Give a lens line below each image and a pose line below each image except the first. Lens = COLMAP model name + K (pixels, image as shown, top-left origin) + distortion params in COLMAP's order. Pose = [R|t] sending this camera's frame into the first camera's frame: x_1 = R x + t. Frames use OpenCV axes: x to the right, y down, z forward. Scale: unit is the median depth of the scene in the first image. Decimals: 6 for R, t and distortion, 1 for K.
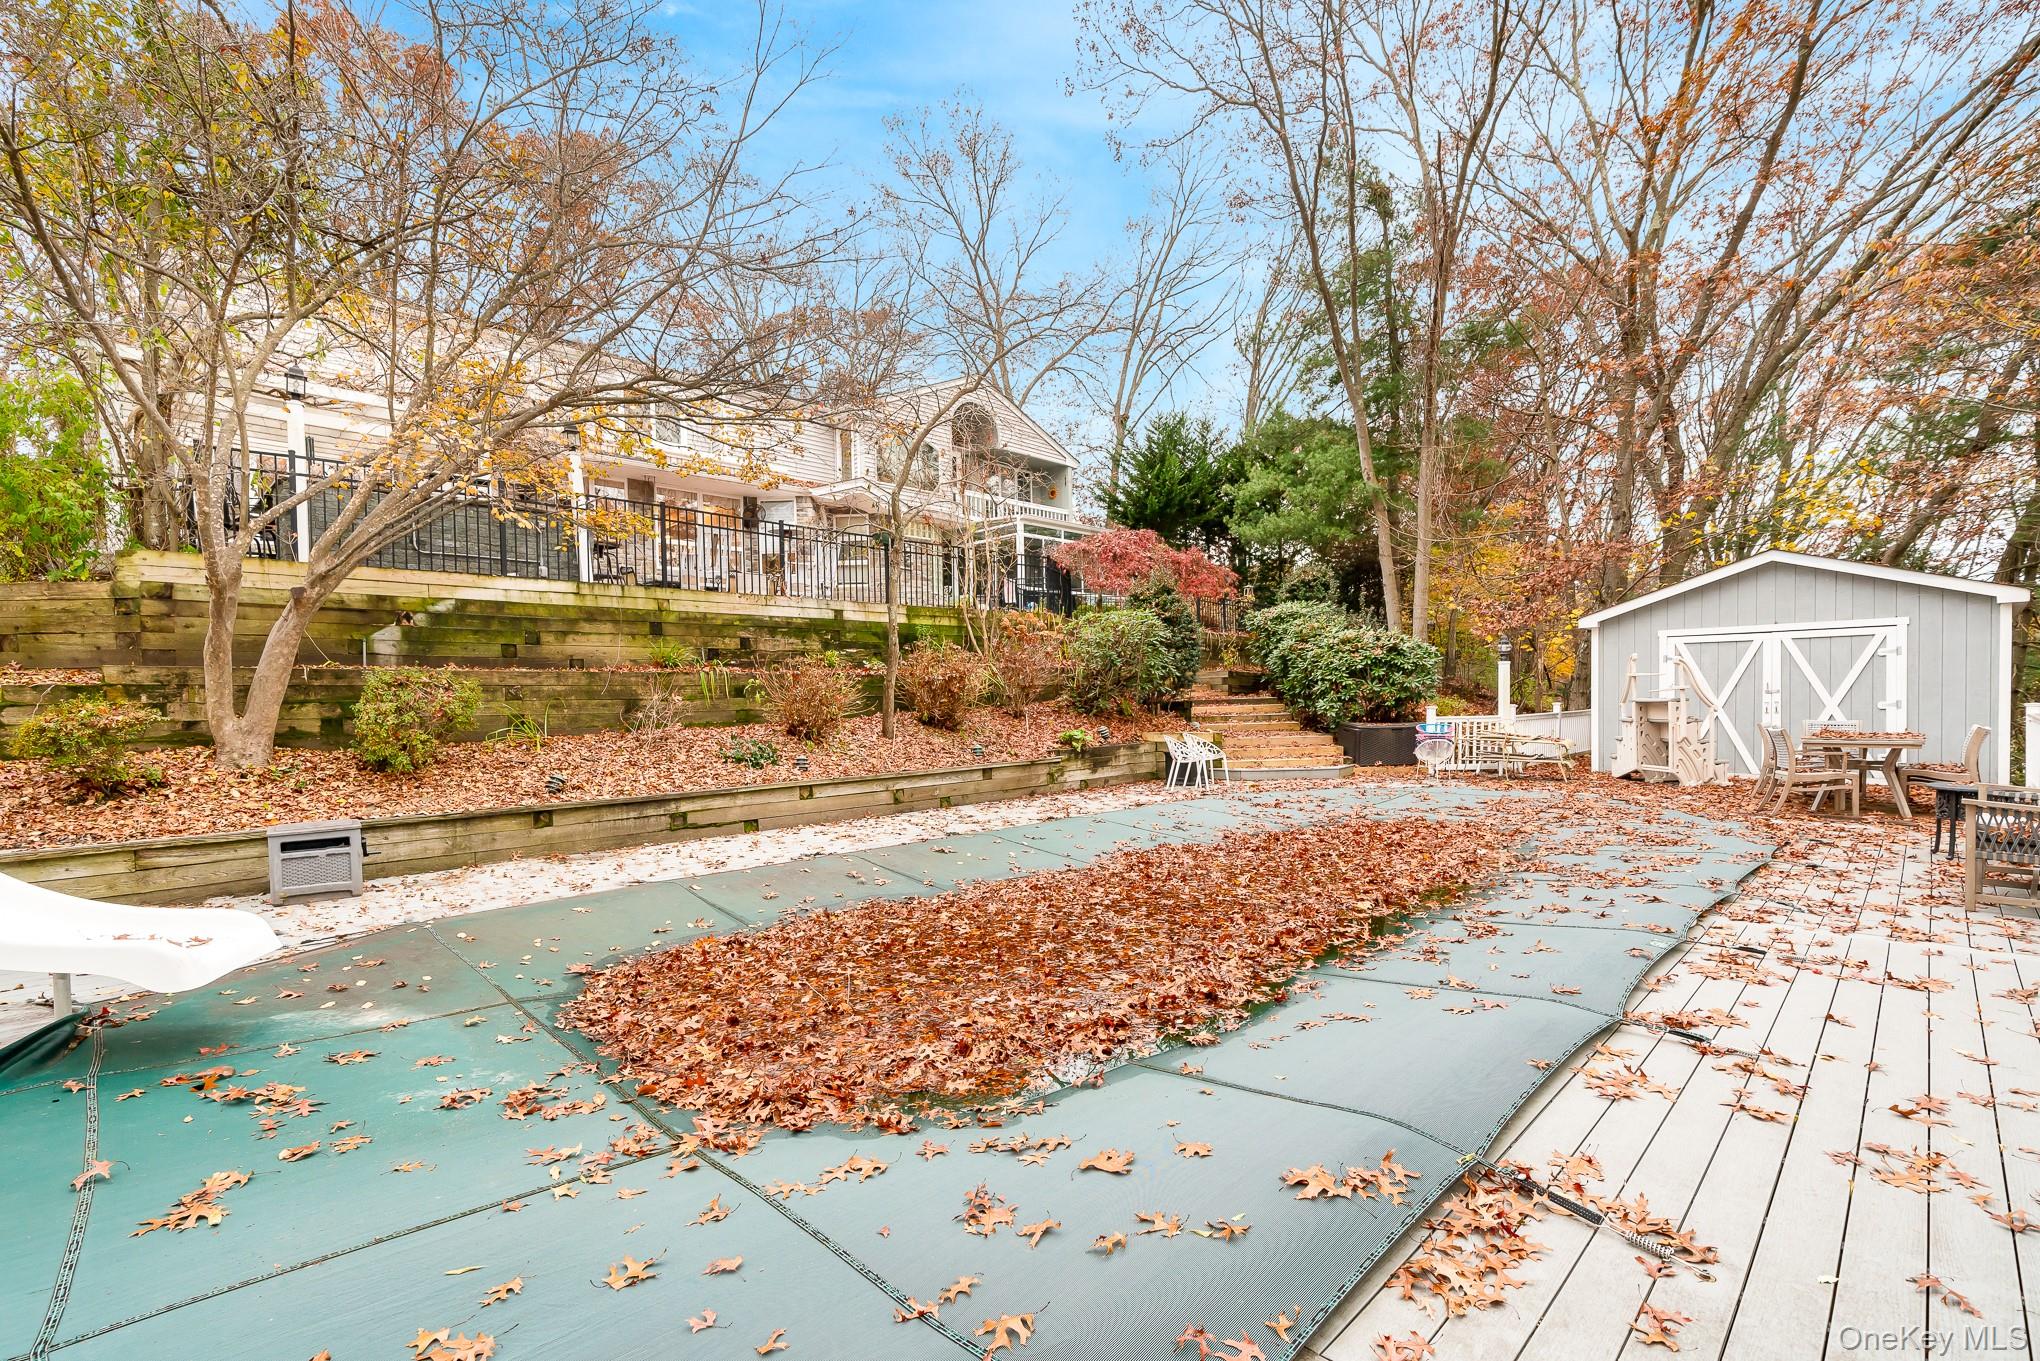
lens RADIAL K [[863.4, 0, 1020.0], [0, 863.4, 680.5], [0, 0, 1]] dist [-0.000957, -0.000072]
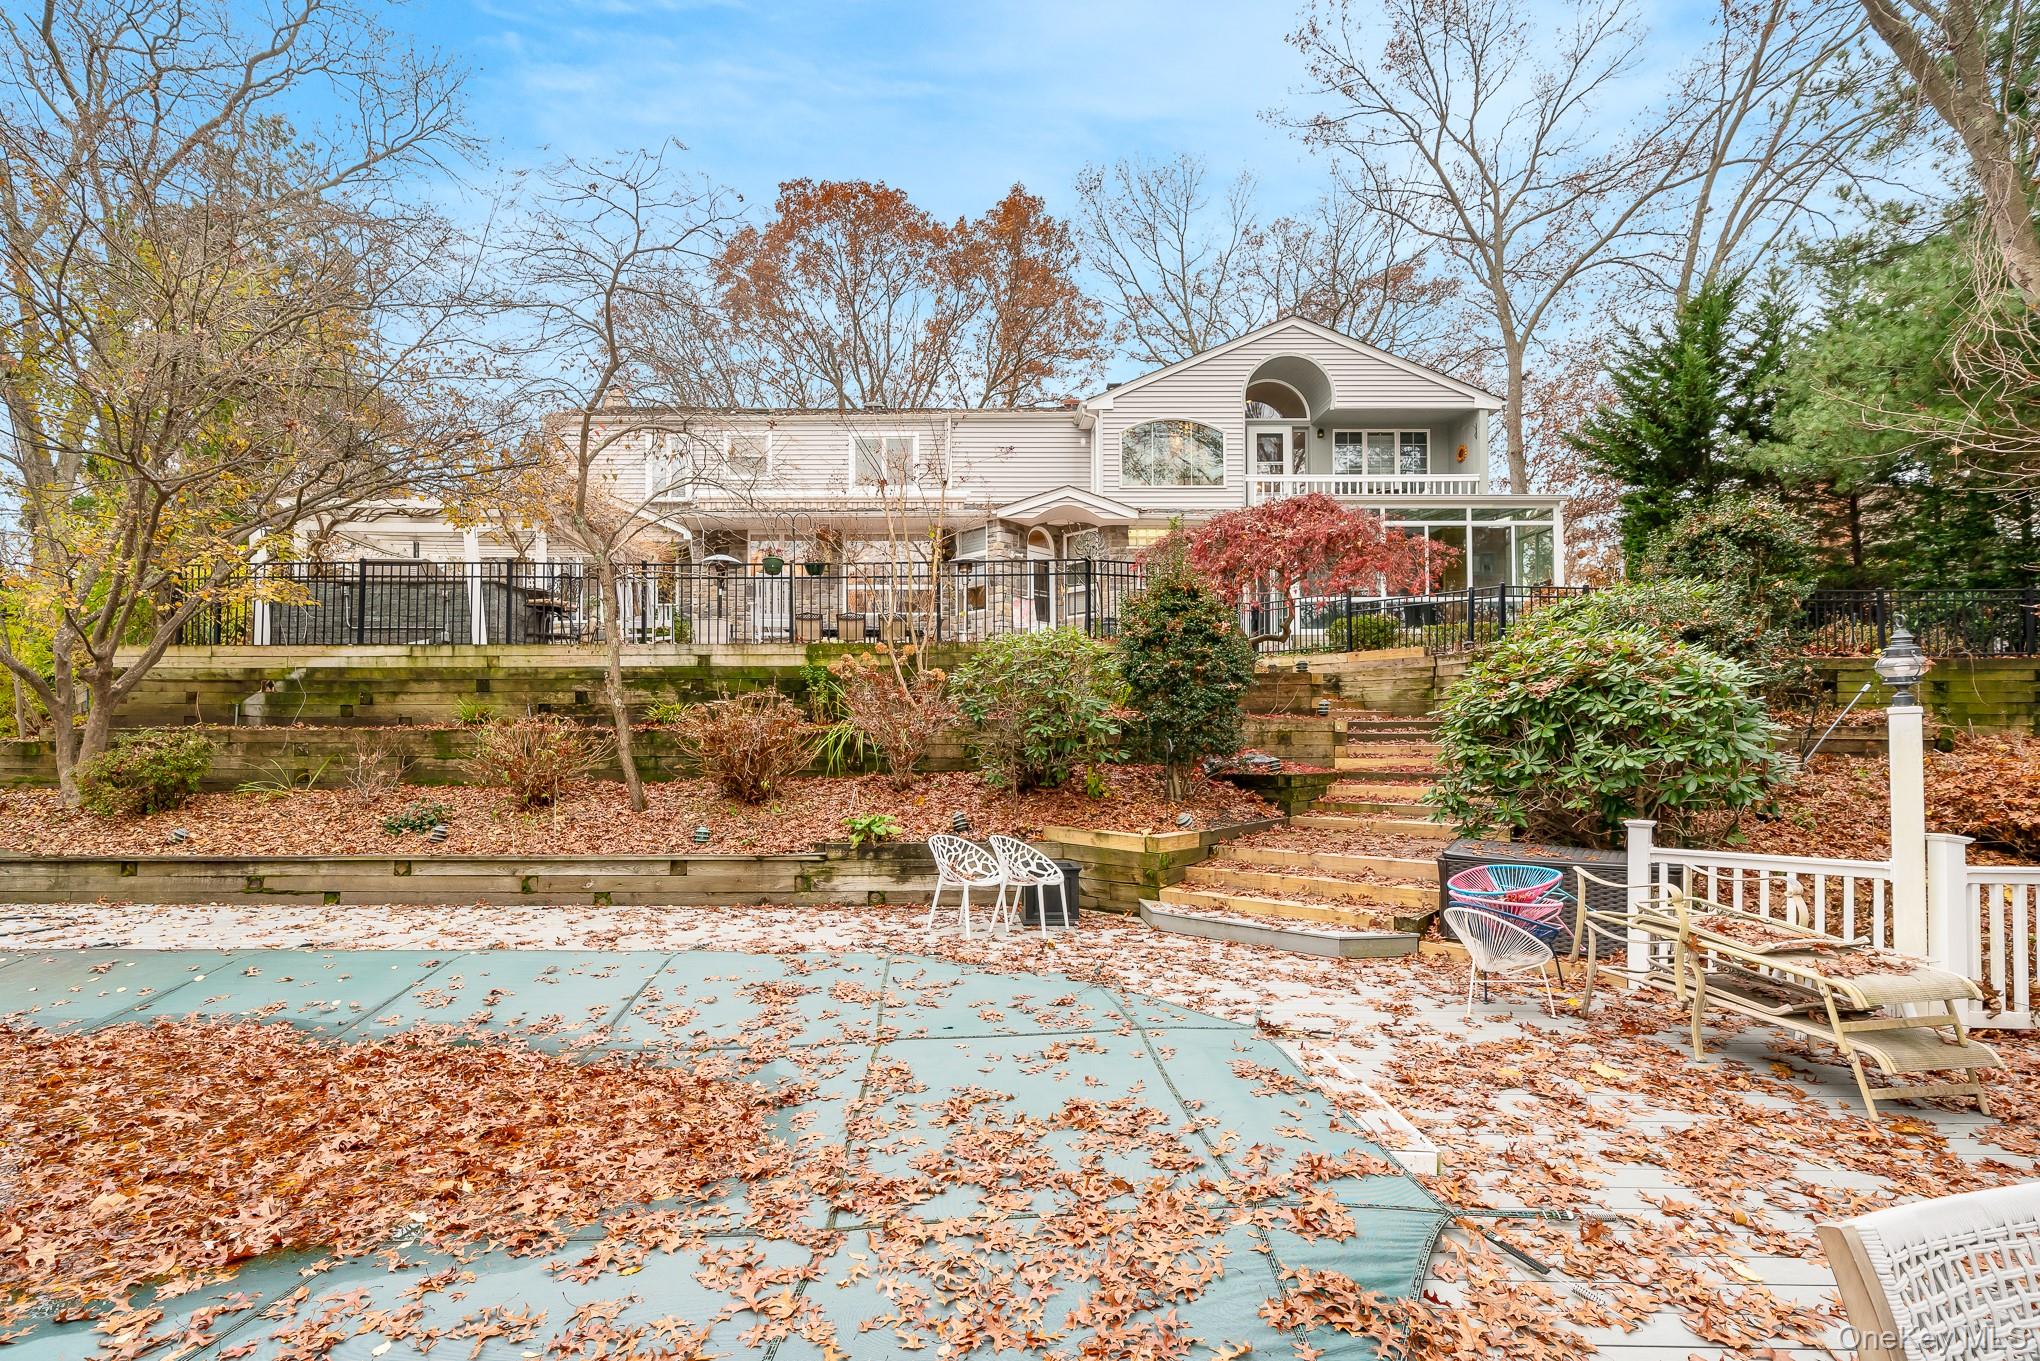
lens RADIAL K [[885.1, 0, 1020.4], [0, 885.1, 711.2], [0, 0, 1]] dist [-0.000939, 0.000476]
pose [[0.722936, -0.001302, -0.690914, 0.799028], [-0.000063, 0.999998, -0.001950, -0.030062], [0.690915, 0.001453, 0.722934, 0.729617]]
